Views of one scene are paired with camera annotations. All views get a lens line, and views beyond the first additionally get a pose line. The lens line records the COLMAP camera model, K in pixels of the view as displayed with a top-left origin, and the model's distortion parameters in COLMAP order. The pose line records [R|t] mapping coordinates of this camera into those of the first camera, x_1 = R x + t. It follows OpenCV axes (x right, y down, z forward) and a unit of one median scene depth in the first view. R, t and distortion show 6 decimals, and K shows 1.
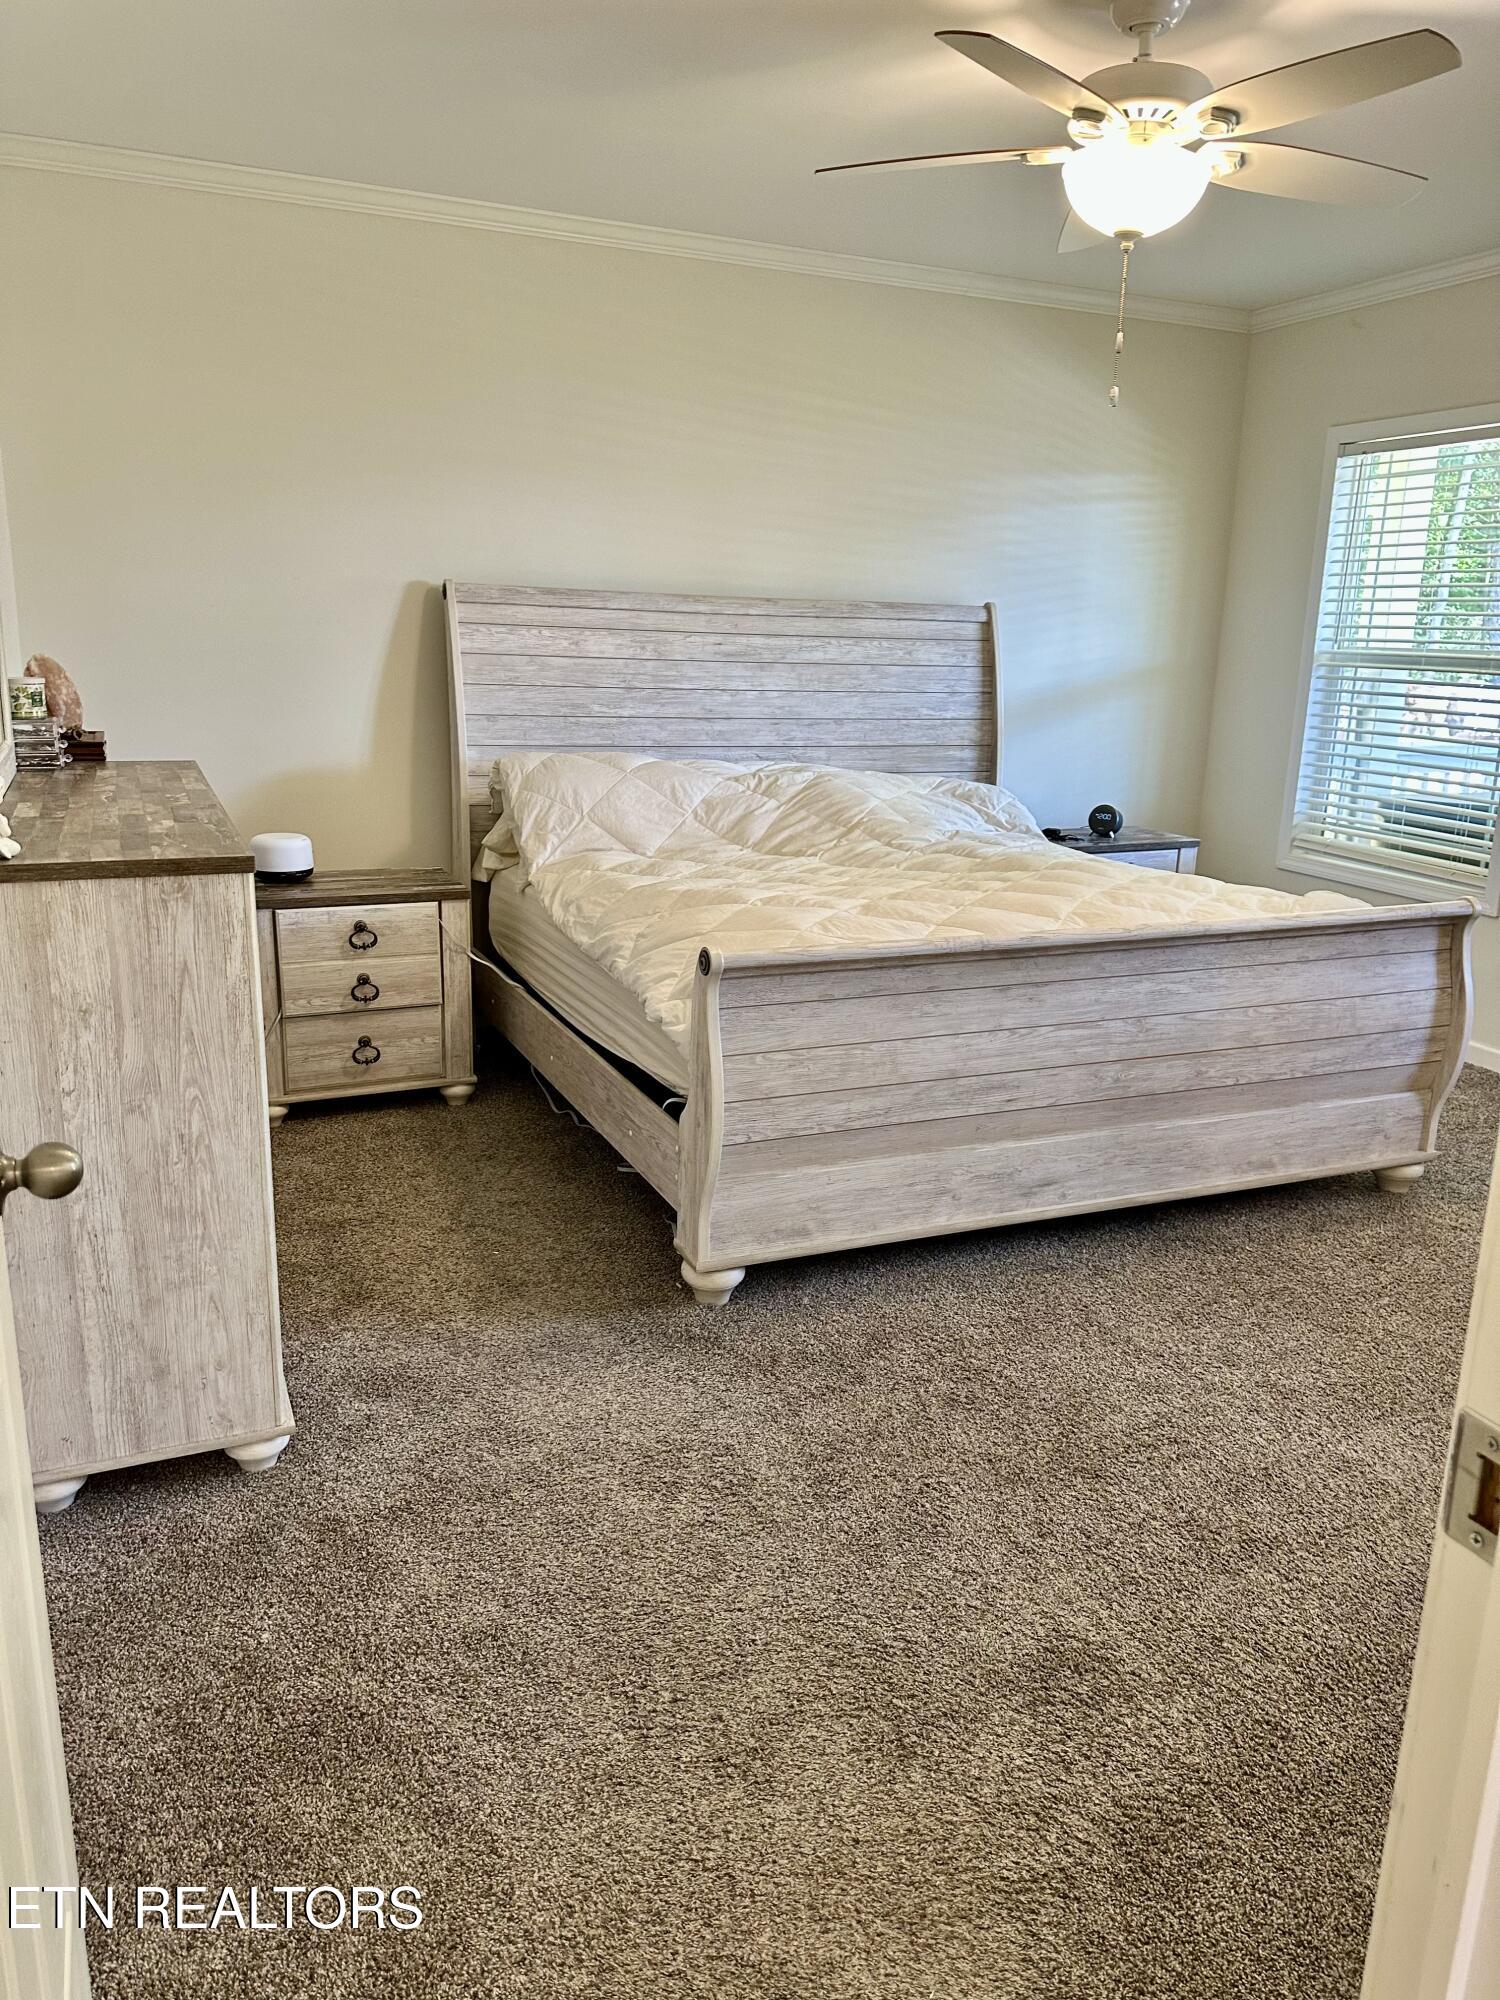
lens RADIAL K [[1404.1, 0, 759.5], [0, 1404.1, 997.1], [0, 0, 1]] dist [0.178649, -0.352956]
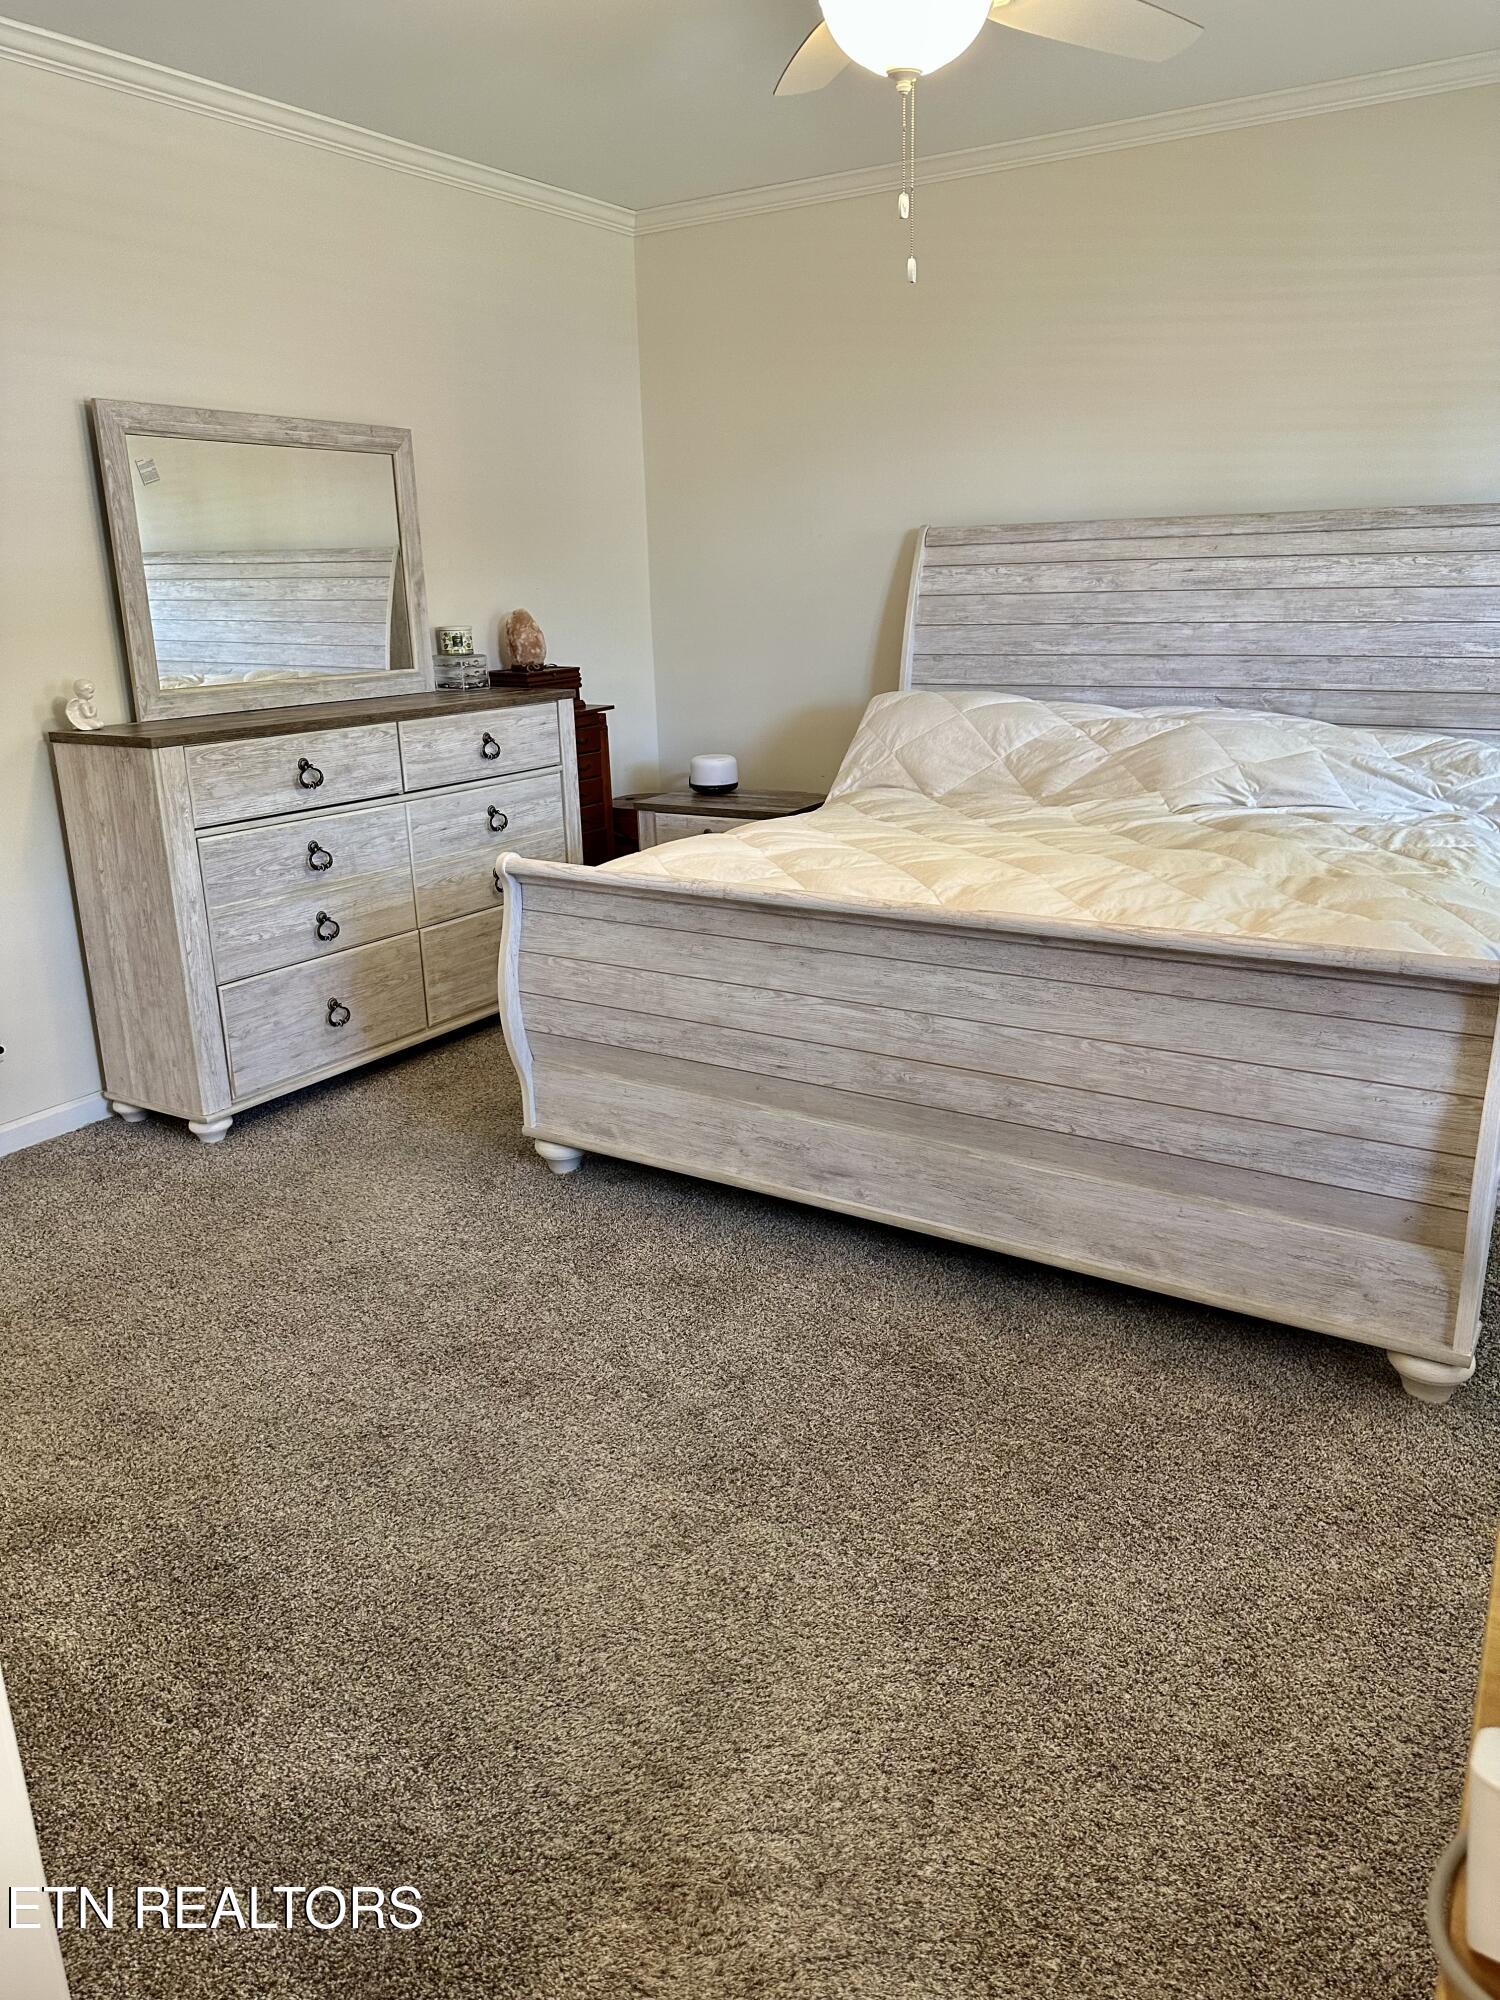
lens RADIAL K [[1404.1, 0, 759.5], [0, 1404.1, 997.1], [0, 0, 1]] dist [0.178649, -0.352956]
pose [[0.563512, 0.196046, -0.802509, 0.682371], [-0.166485, 0.978452, 0.122124, -0.063066], [0.809158, 0.064787, 0.584008, 0.328326]]
